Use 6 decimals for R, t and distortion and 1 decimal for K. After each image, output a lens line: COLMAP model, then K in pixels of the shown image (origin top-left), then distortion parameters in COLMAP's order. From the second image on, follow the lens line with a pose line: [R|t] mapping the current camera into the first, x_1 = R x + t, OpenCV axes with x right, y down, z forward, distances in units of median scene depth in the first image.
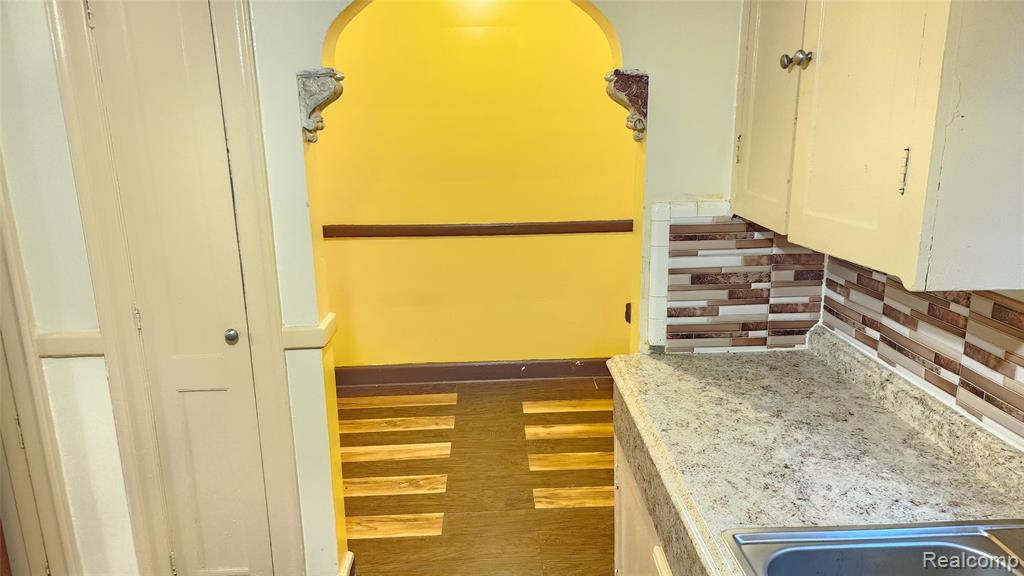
lens RADIAL K [[688.1, 0, 511.9], [0, 688.1, 289.8], [0, 0, 1]] dist [0.089561, -0.082662]
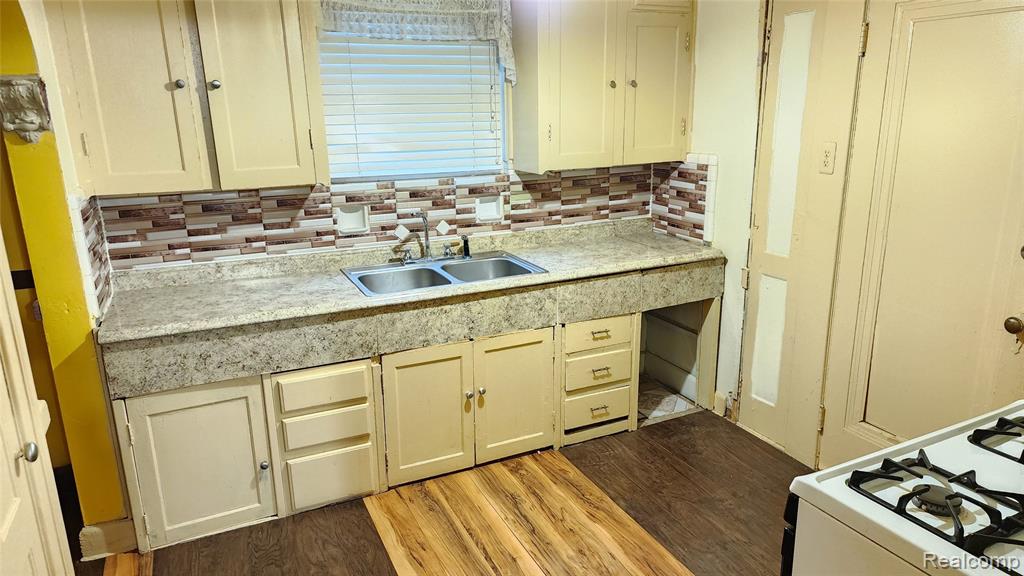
lens RADIAL K [[688.1, 0, 508.4], [0, 688.1, 291.3], [0, 0, 1]] dist [0.089561, -0.082662]
pose [[-0.393670, -0.213135, 0.894202, -1.529899], [0.244078, 0.913599, 0.325213, -0.237787], [-0.886256, 0.346281, -0.307635, 1.027031]]
